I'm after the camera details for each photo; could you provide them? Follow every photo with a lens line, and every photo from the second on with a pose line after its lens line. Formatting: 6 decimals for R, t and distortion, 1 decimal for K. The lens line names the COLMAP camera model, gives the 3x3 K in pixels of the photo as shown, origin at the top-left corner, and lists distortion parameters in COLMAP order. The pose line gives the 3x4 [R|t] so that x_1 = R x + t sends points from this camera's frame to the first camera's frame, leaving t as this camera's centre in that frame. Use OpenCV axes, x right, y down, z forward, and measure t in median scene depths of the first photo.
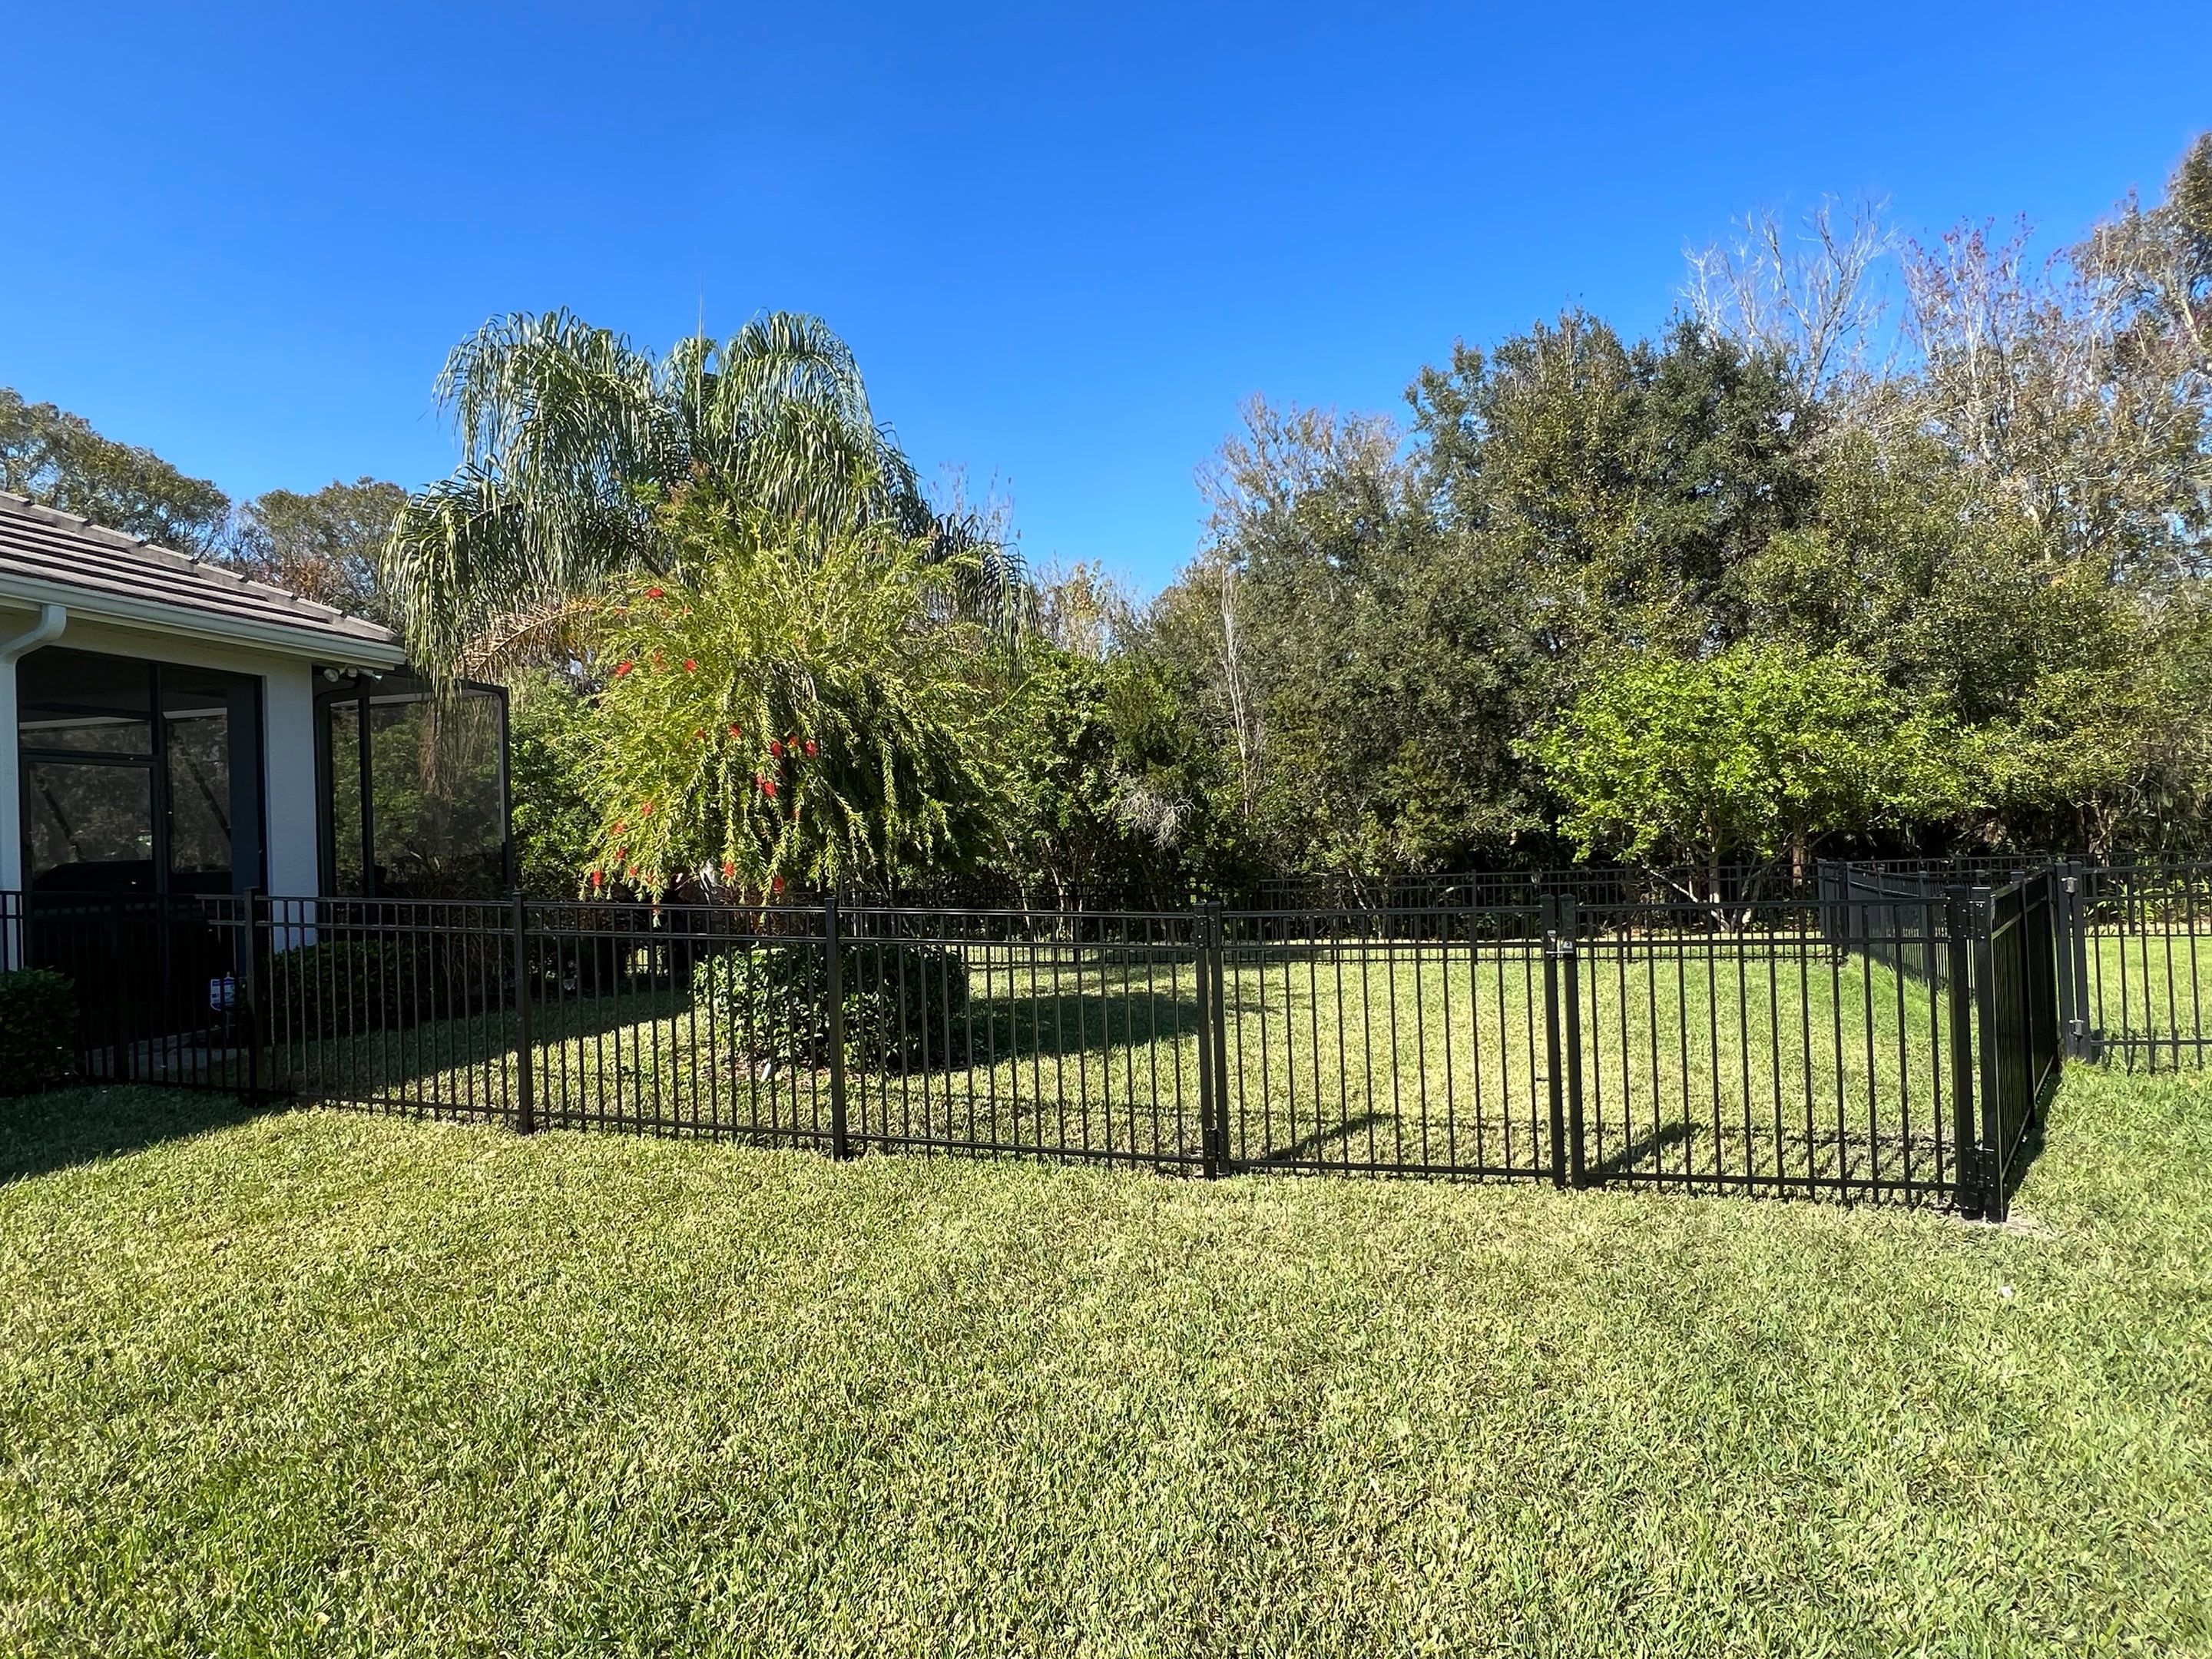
lens RADIAL K [[1175.1, 0, 1119.5], [0, 1175.1, 836.9], [0, 0, 1]] dist [-0.000364, 0.000047]
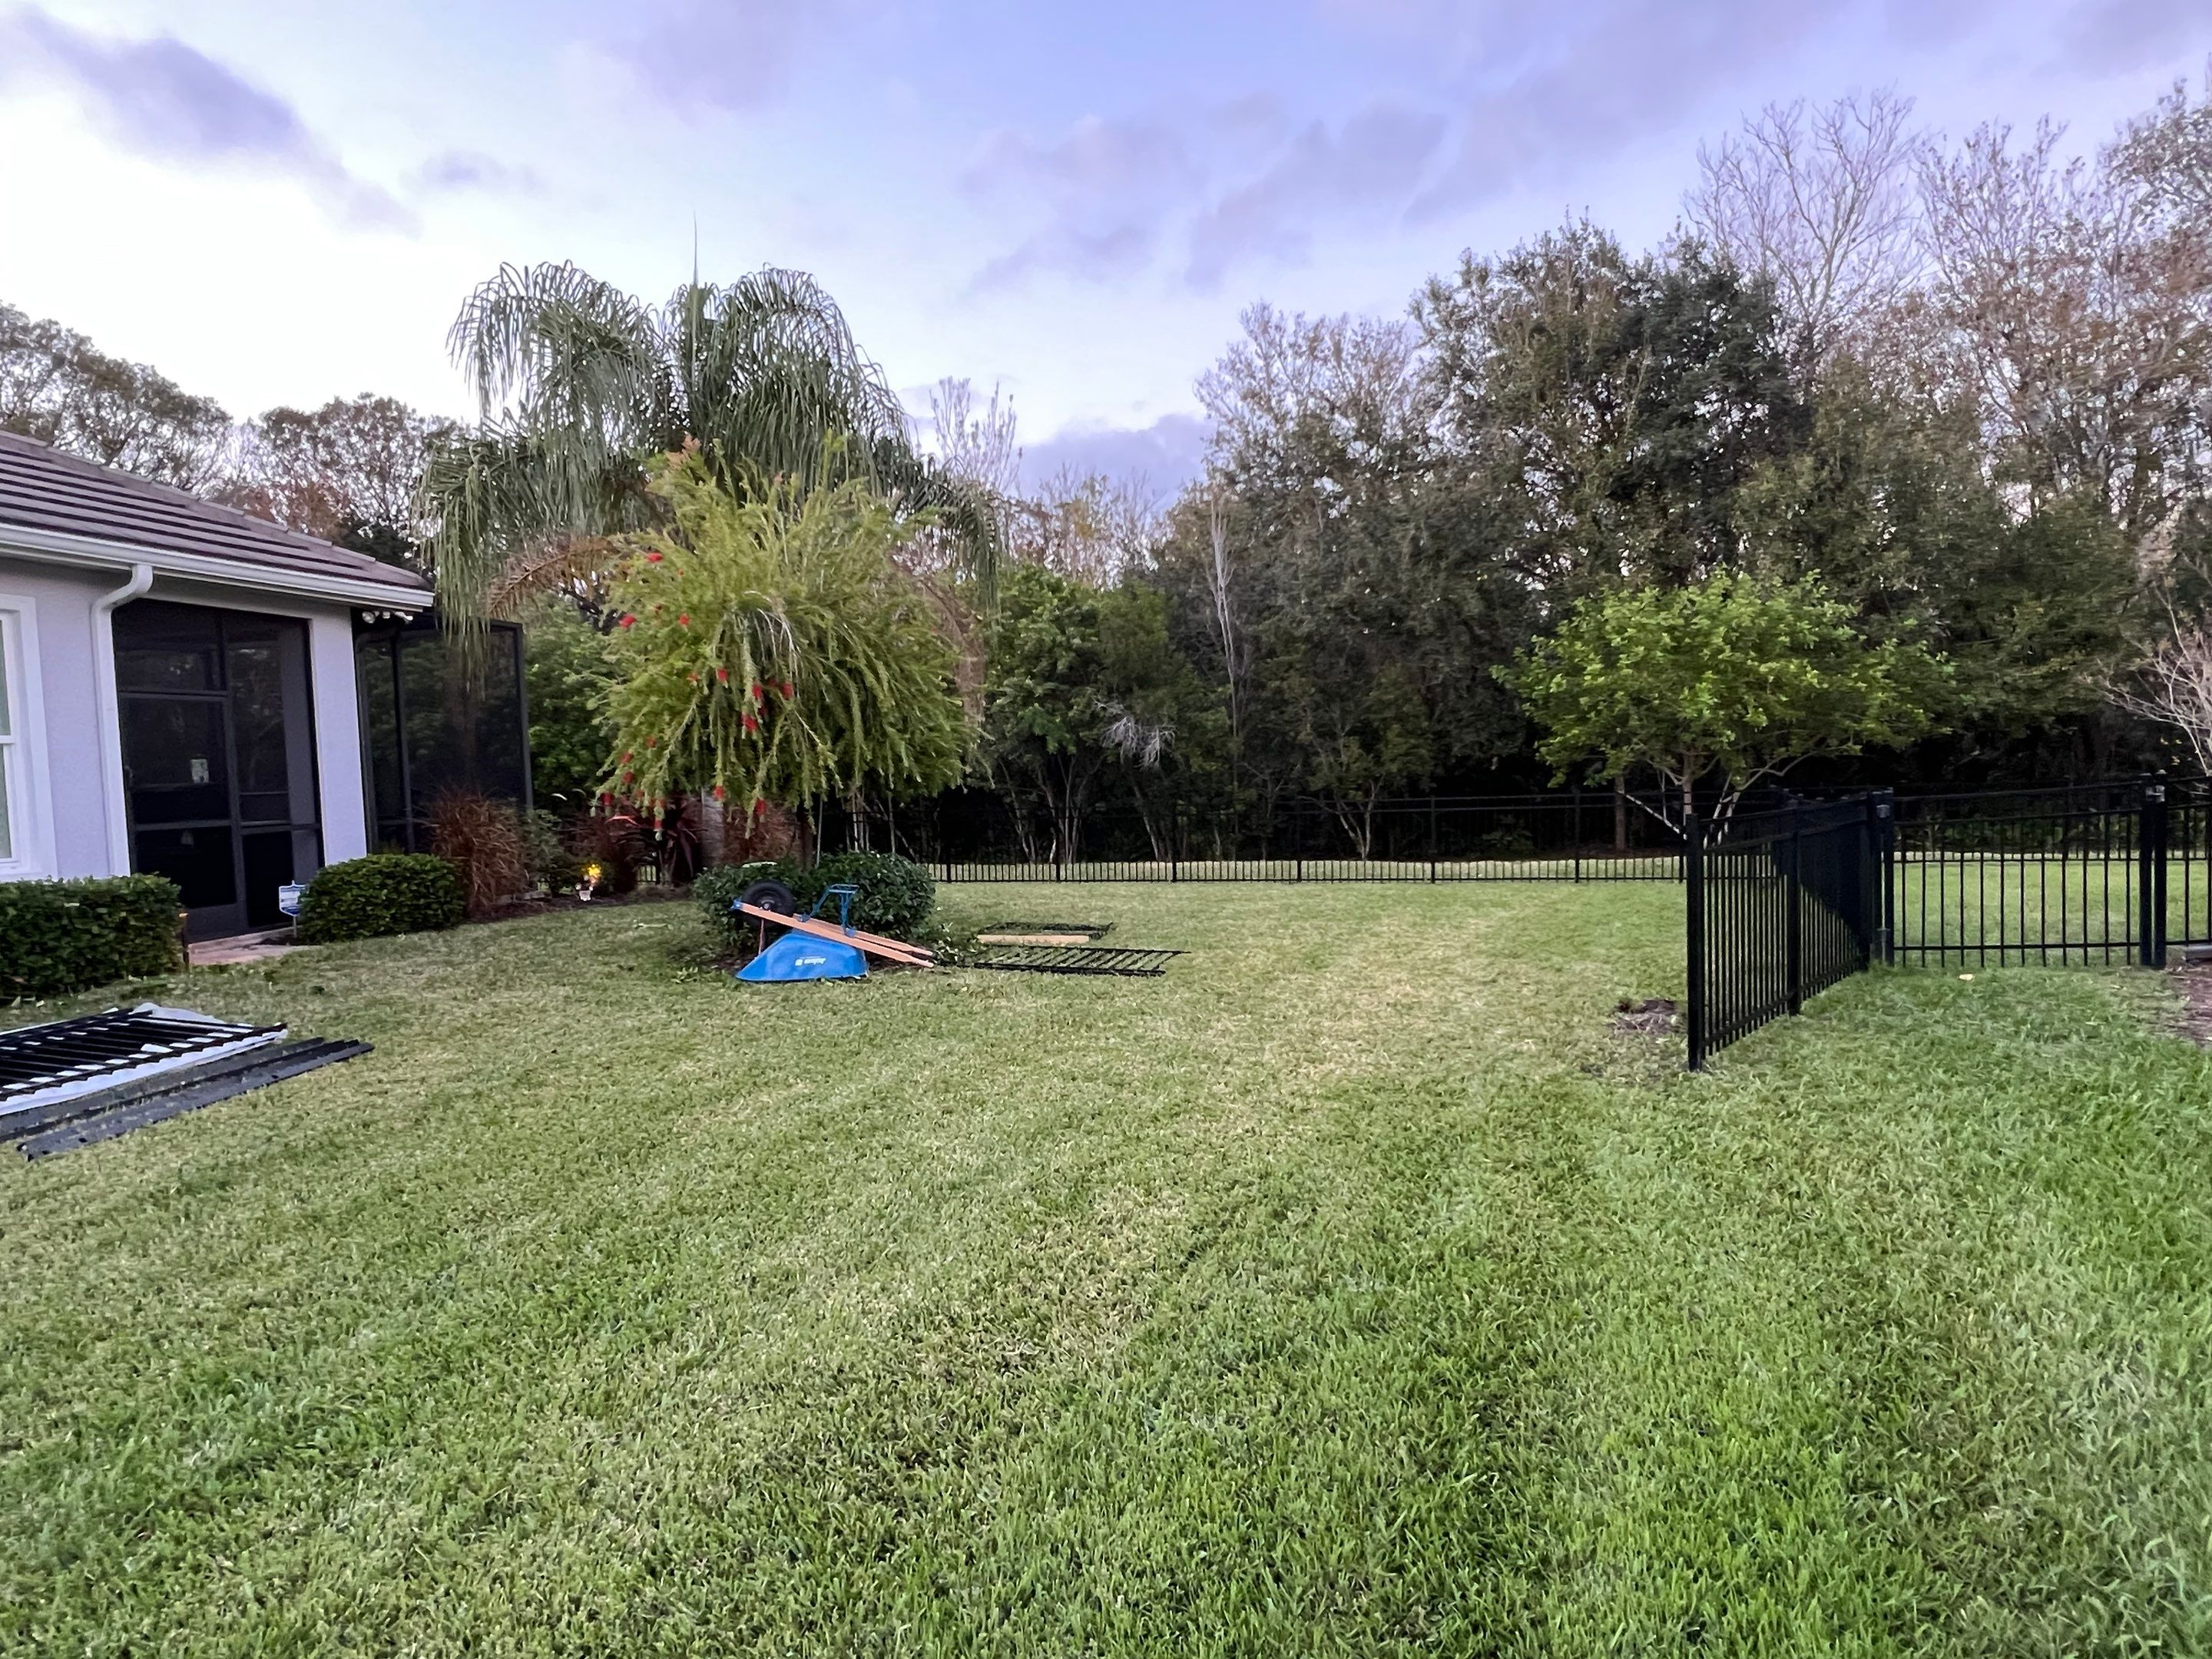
lens RADIAL K [[1218.4, 0, 1111.7], [0, 1218.4, 834.7], [0, 0, 1]] dist [0.000010, -0.000839]
pose [[0.999681, 0.003960, -0.024941, 0.031663], [-0.002379, 0.998004, 0.063110, -0.003028], [0.025142, -0.063031, 0.997695, -0.073378]]
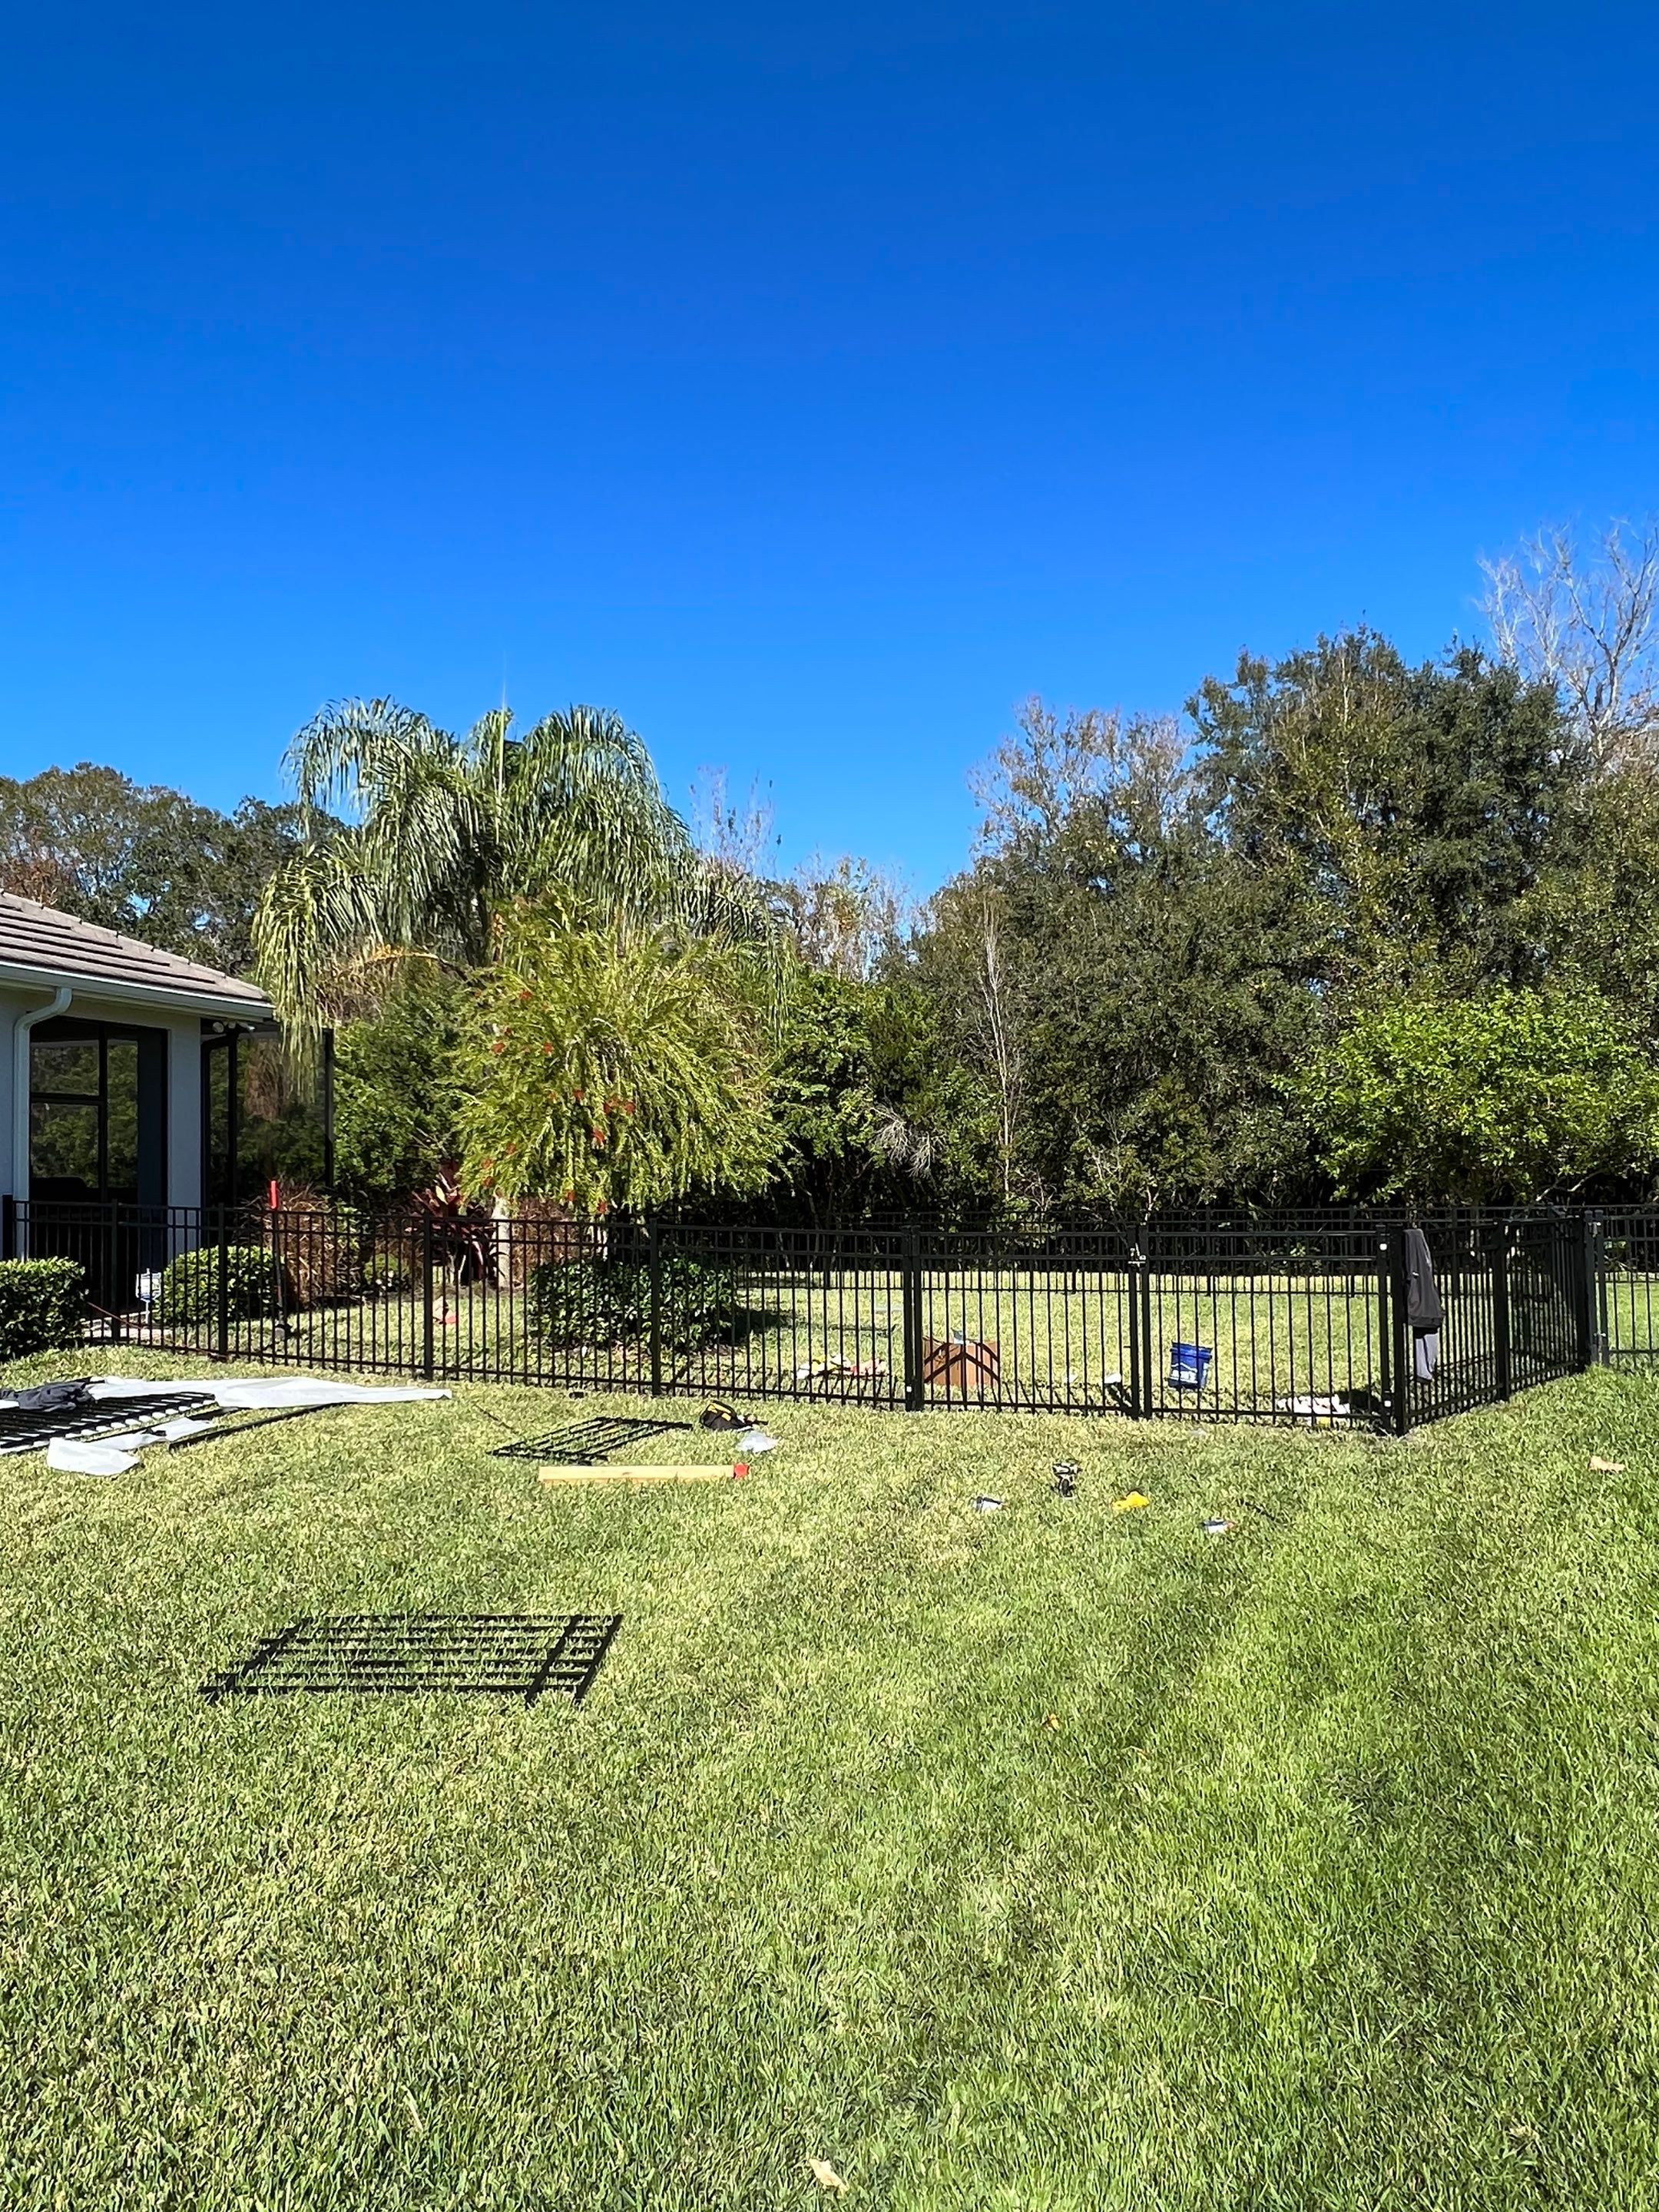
lens RADIAL K [[1395.4, 0, 829.5], [0, 1395.4, 1106.0], [0, 0, 1]] dist [0.000405, 0.001326]
pose [[0.998974, 0.017727, -0.041672, 0.010942], [-0.019197, 0.999198, -0.035147, -0.008492], [0.041015, 0.035911, 0.998513, -0.199073]]
